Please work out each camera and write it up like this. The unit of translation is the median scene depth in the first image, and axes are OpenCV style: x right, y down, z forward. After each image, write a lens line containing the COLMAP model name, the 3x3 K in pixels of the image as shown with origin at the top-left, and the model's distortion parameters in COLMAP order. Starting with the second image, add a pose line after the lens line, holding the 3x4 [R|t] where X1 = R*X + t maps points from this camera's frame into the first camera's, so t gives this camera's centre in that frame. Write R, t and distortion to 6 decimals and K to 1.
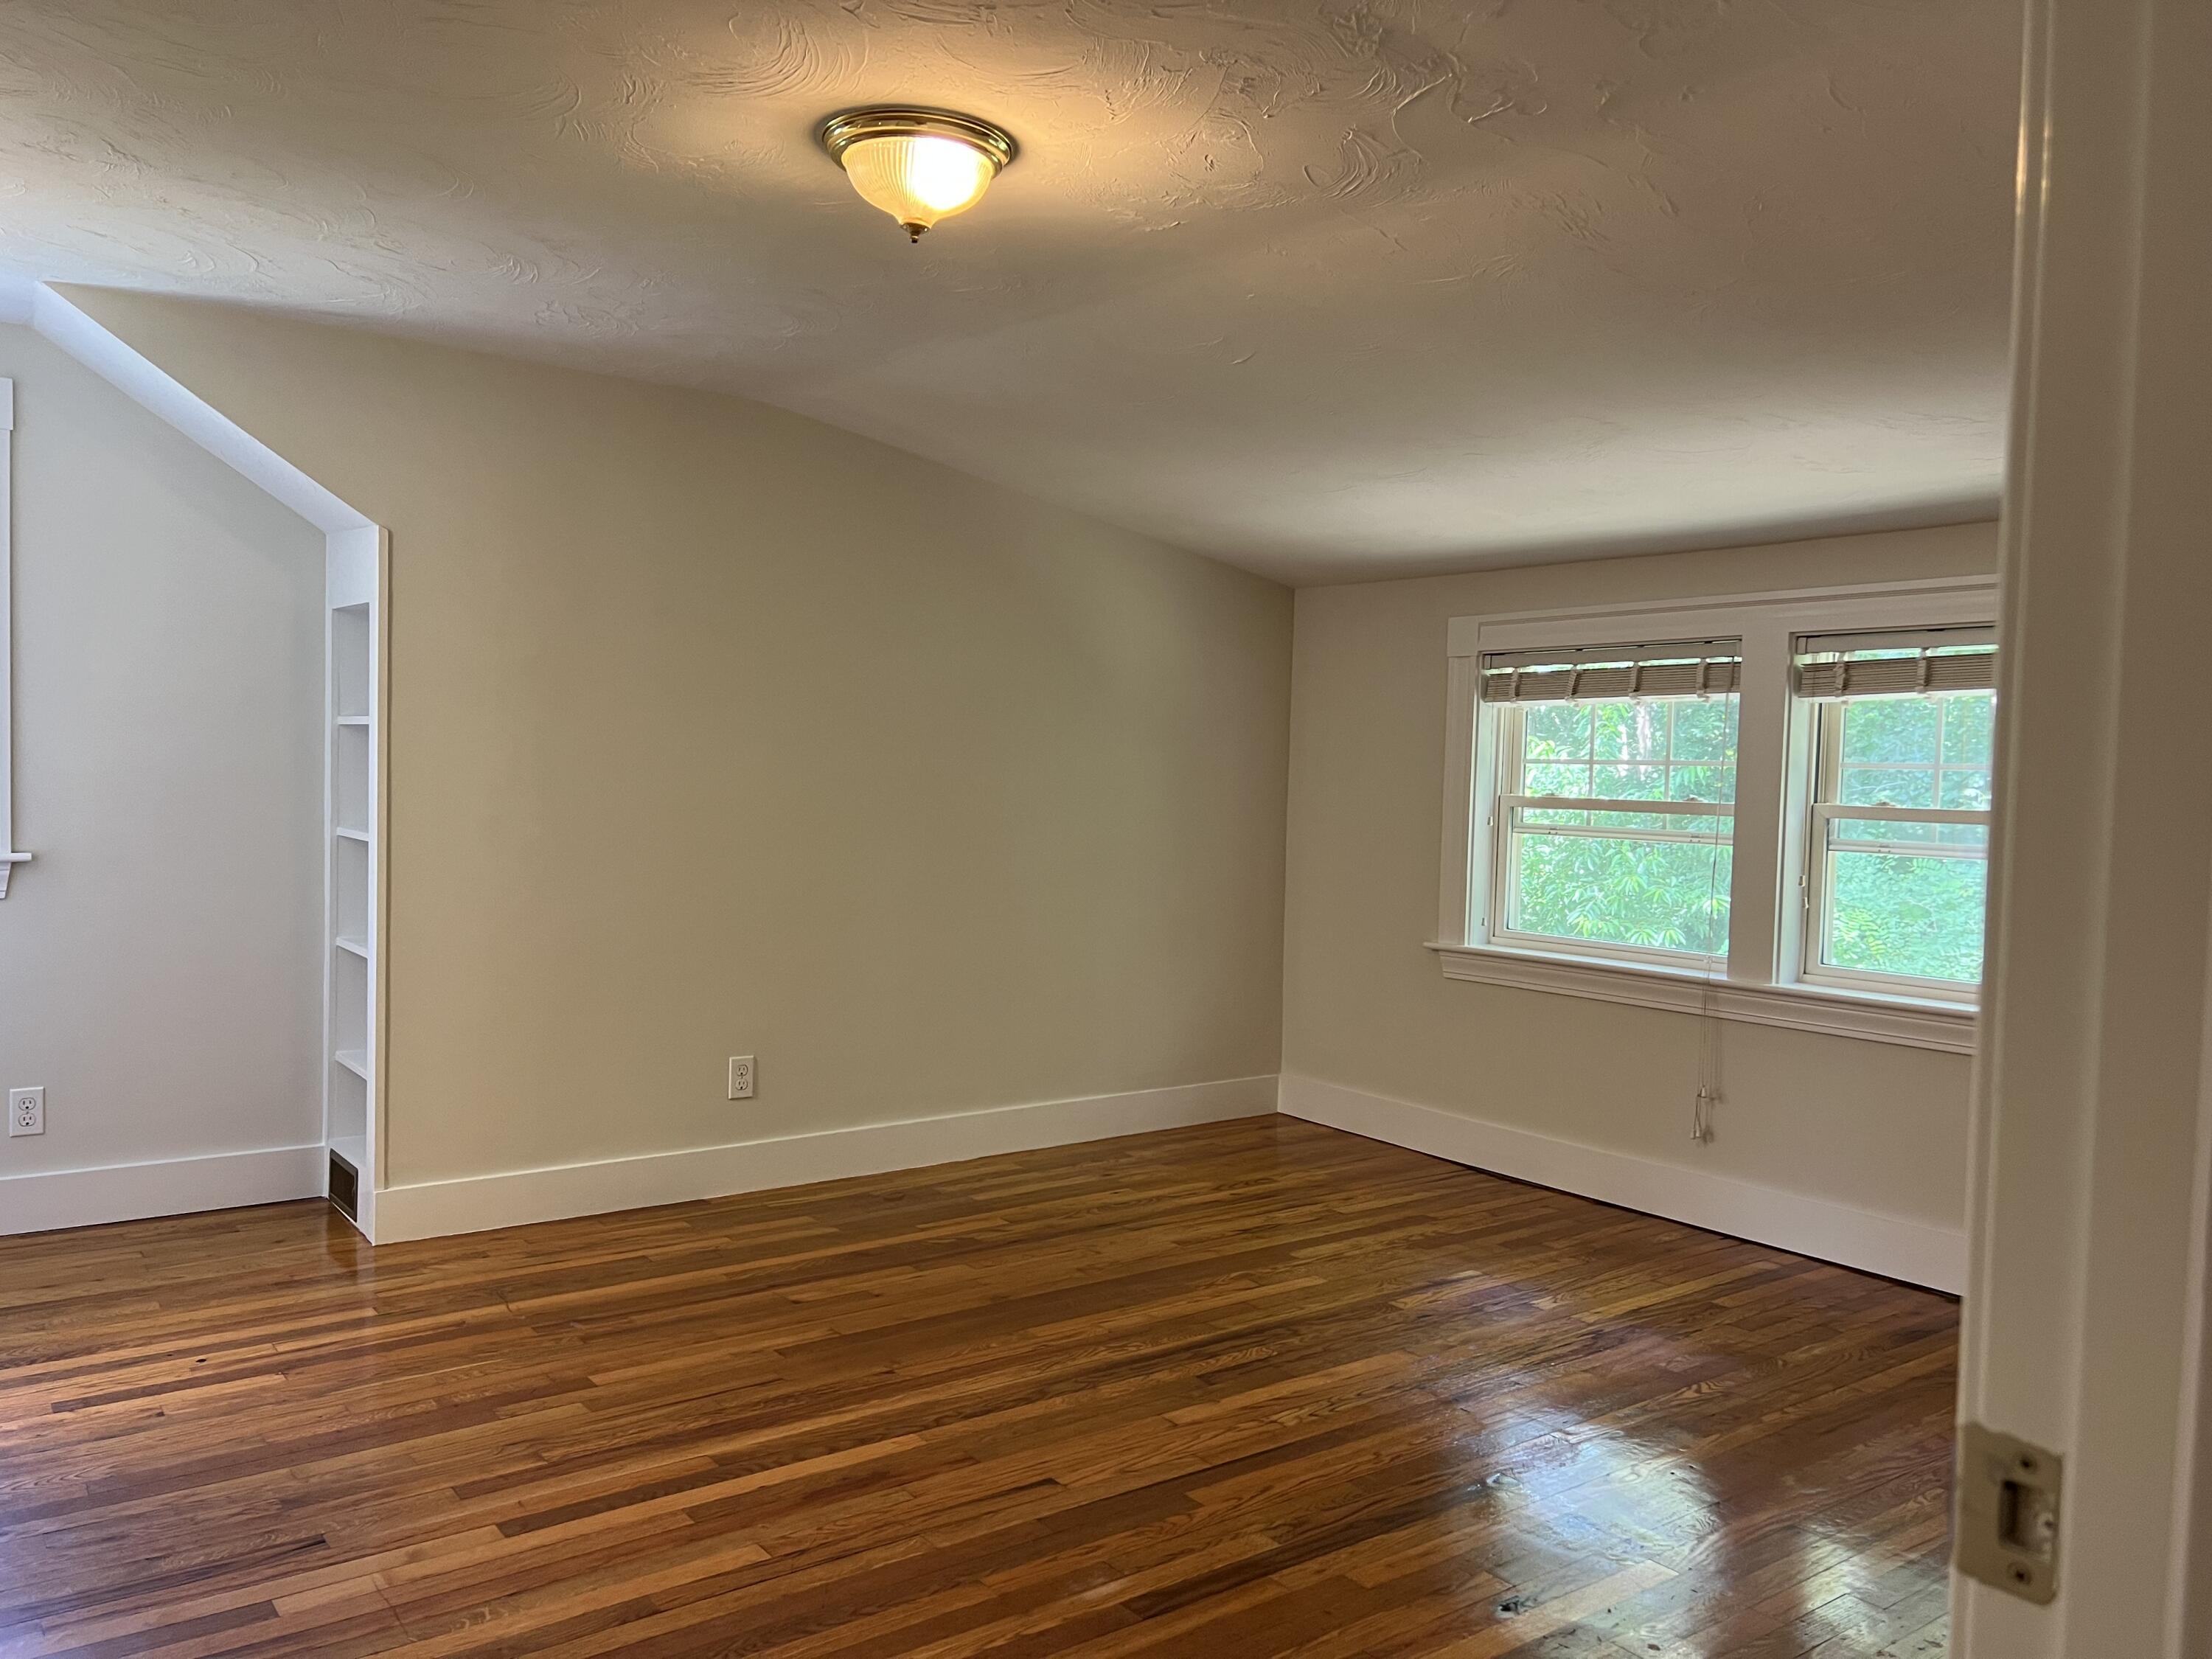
lens RADIAL K [[1676.1, 0, 1094.2], [0, 1676.1, 821.7], [0, 0, 1]] dist [0.054427, -0.062752]
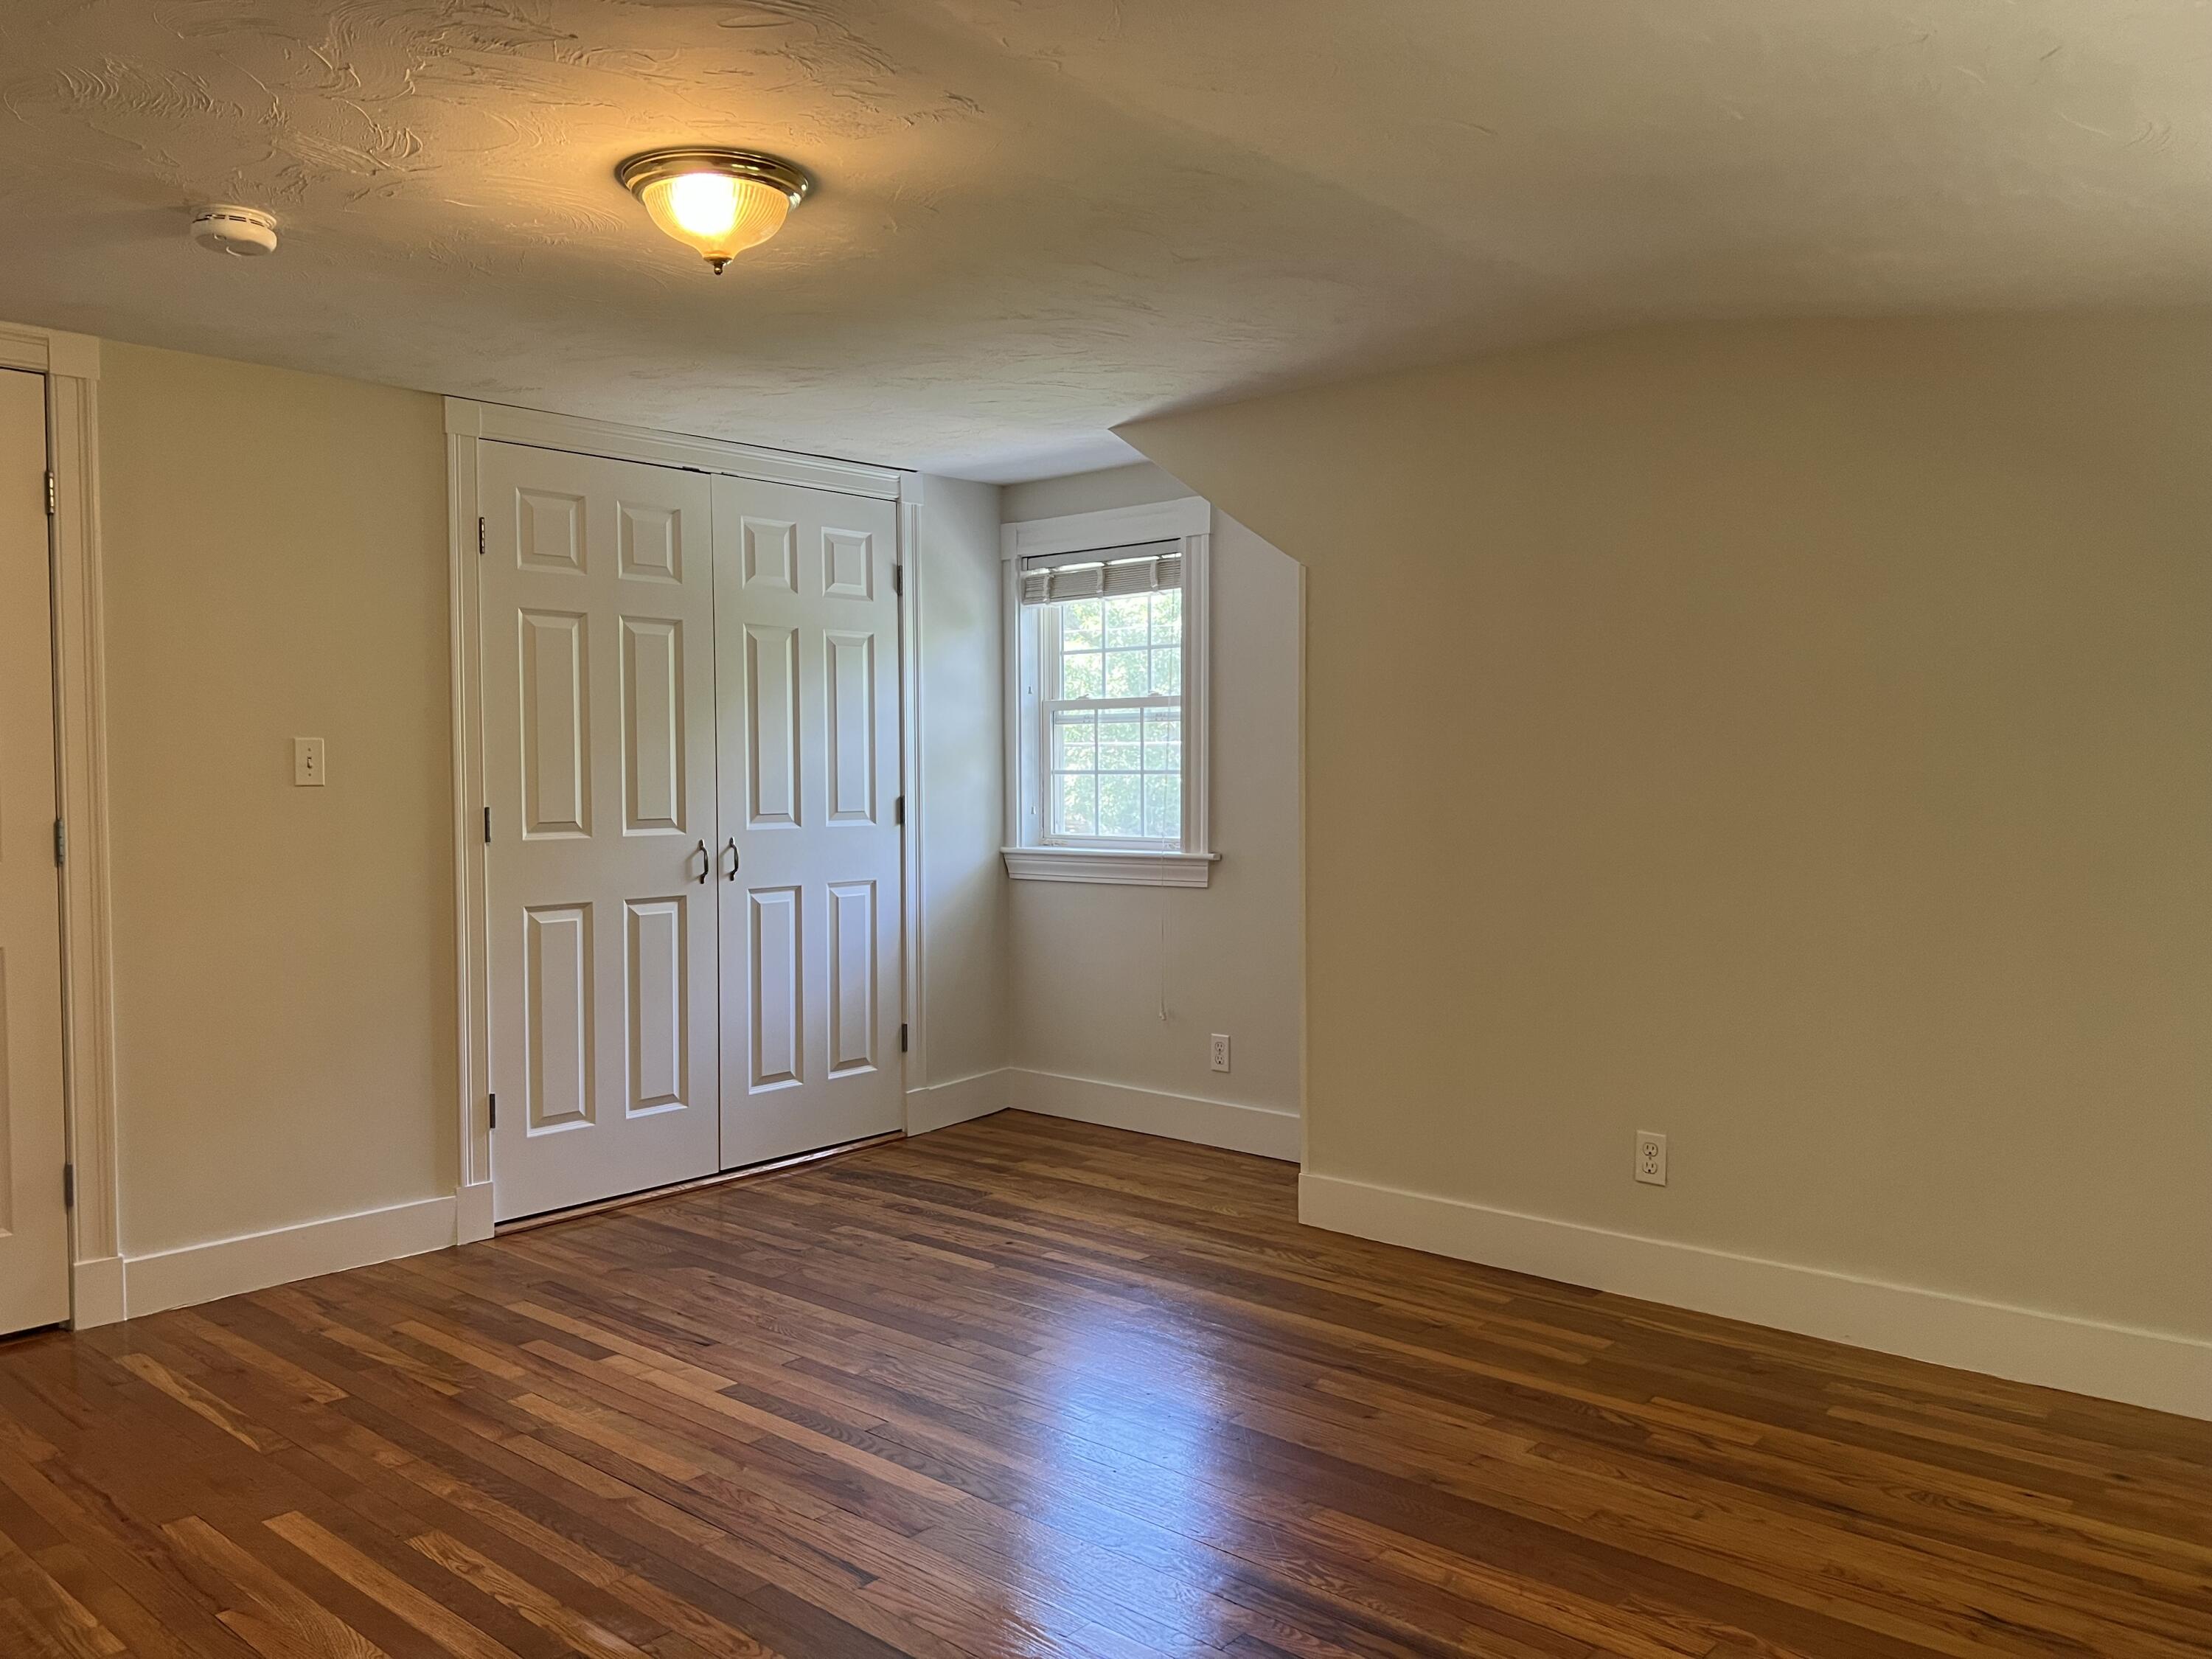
lens RADIAL K [[1676.1, 0, 1105.8], [0, 1676.1, 816.7], [0, 0, 1]] dist [0.054427, -0.062752]
pose [[0.200517, 0.007539, -0.979661, 0.574318], [-0.018962, 0.999813, 0.003812, -0.012340], [0.979507, 0.017812, 0.200622, 0.615592]]
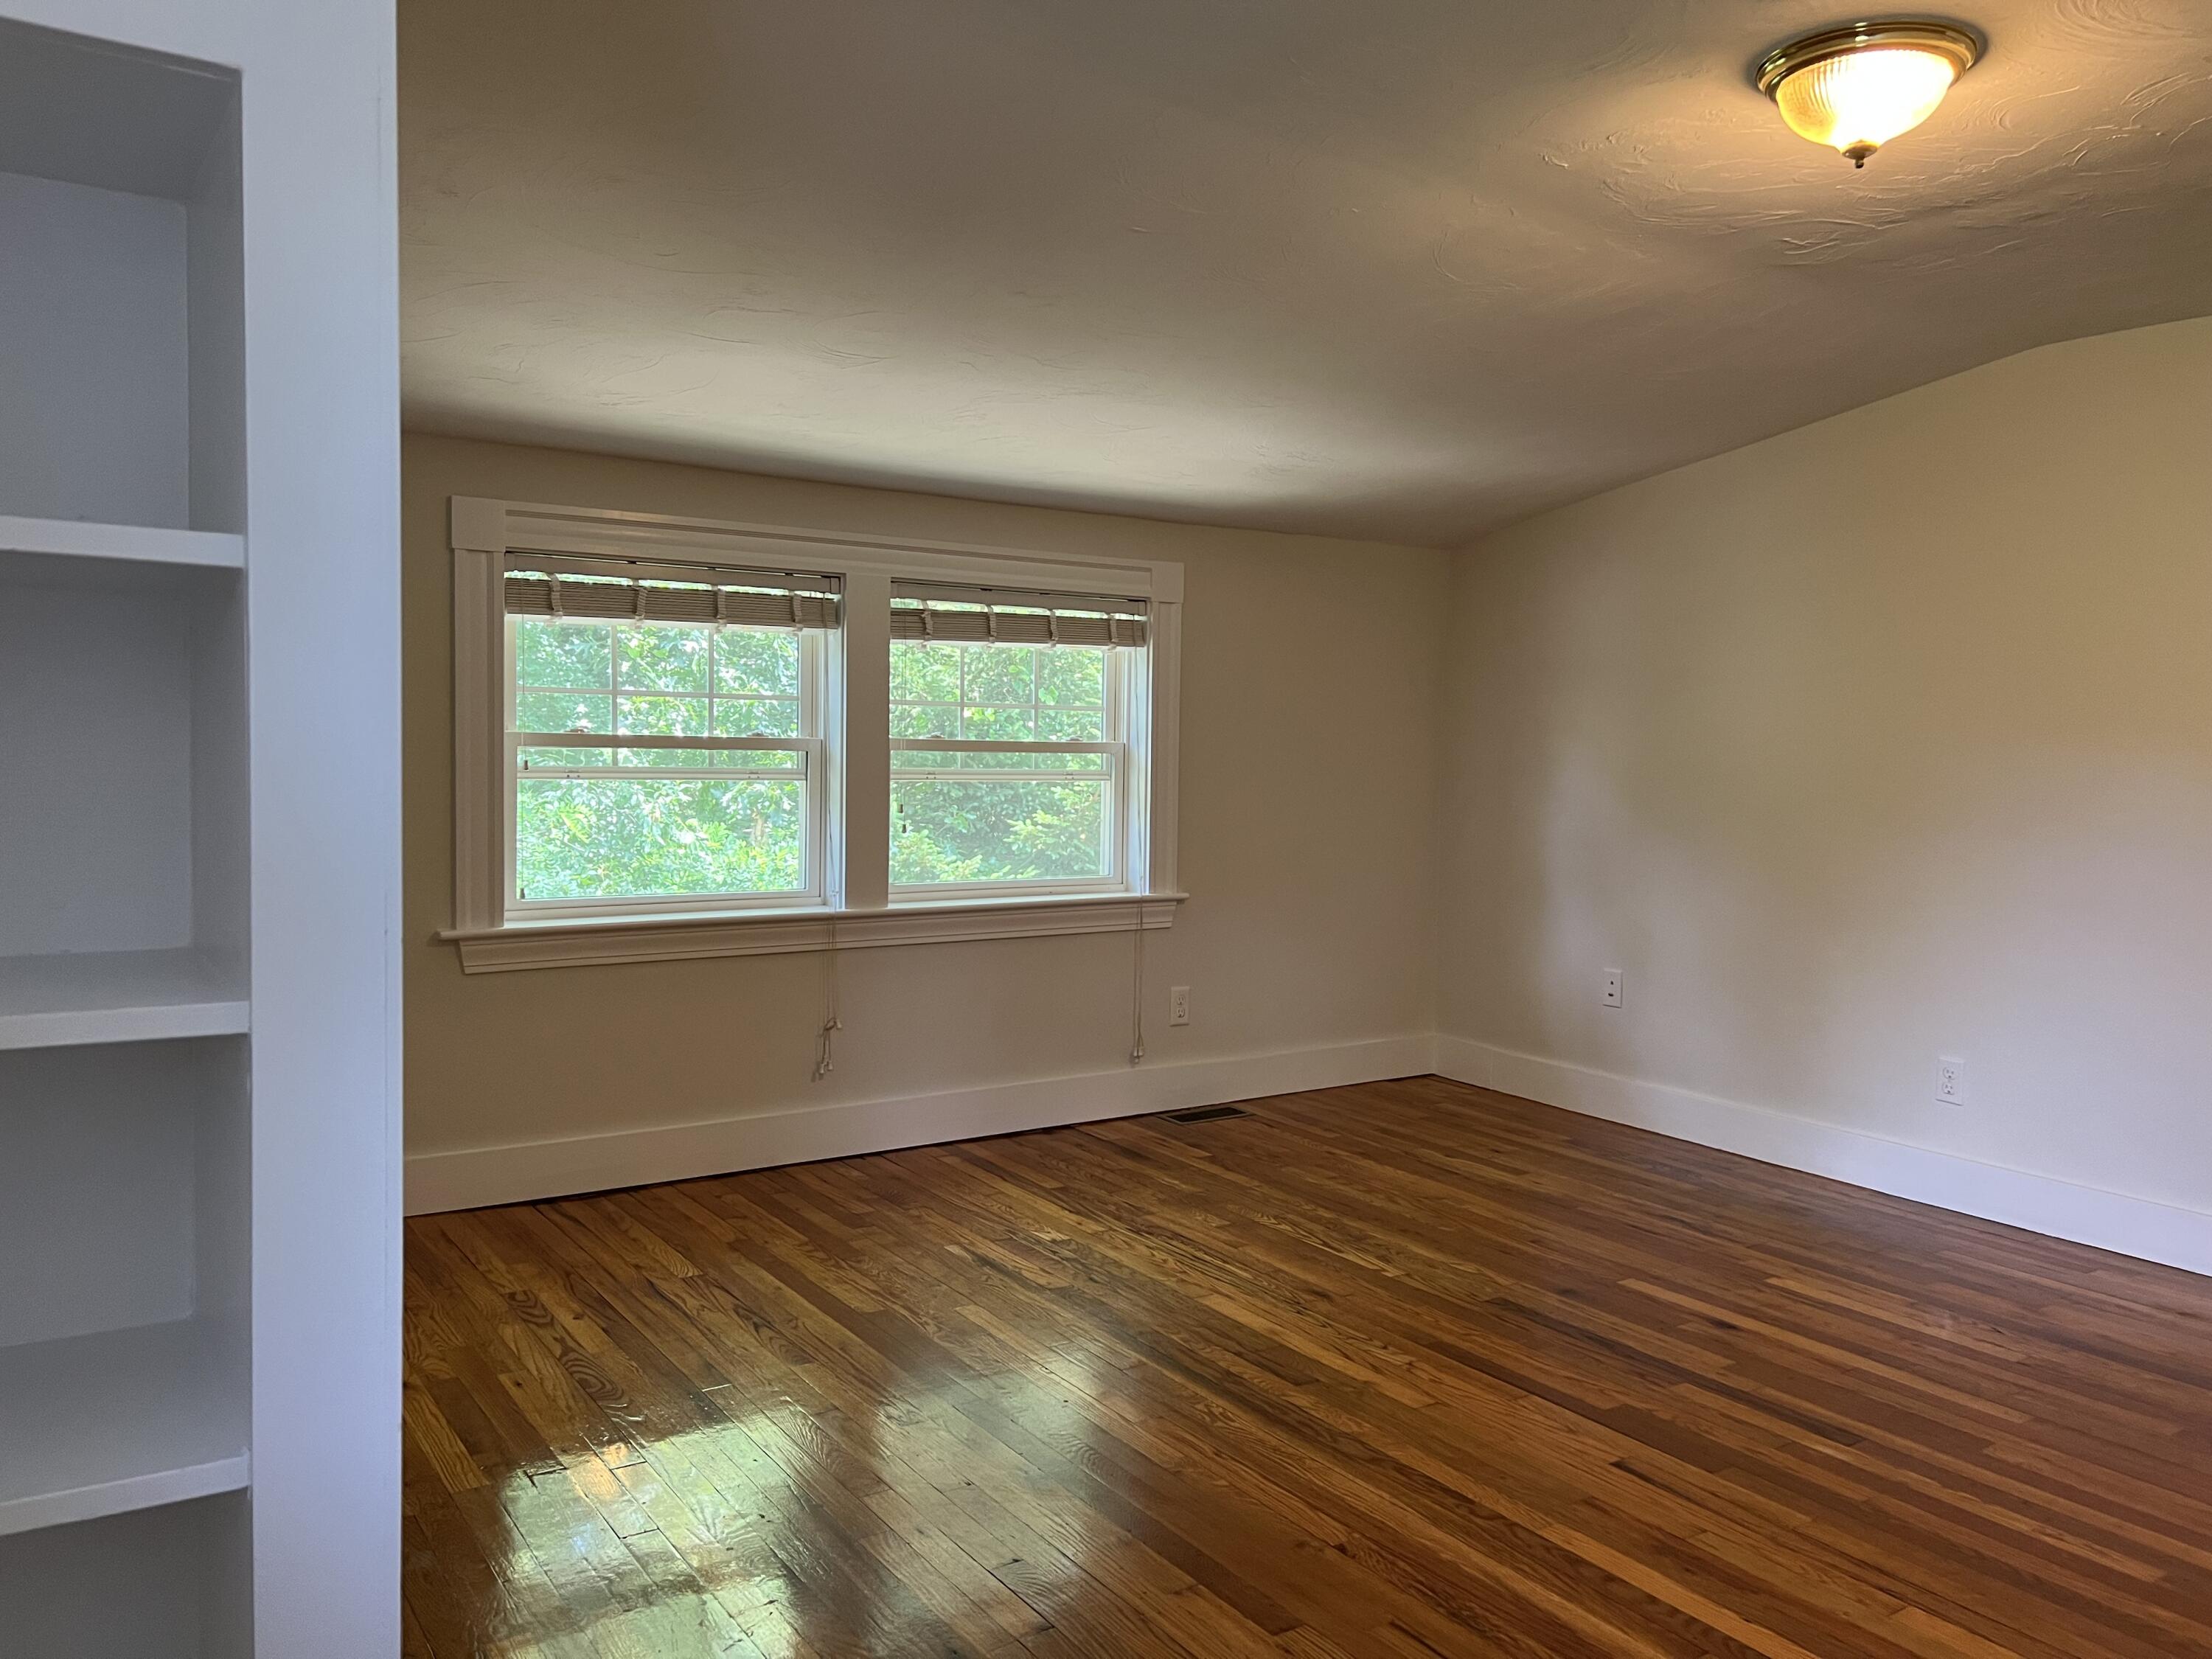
lens RADIAL K [[1676.1, 0, 1096.6], [0, 1676.1, 814.8], [0, 0, 1]] dist [0.054427, -0.062752]
pose [[0.048654, -0.074430, 0.996039, -0.648237], [0.013624, 0.997176, 0.073850, -0.039032], [-0.998723, 0.009977, 0.049530, 0.821279]]
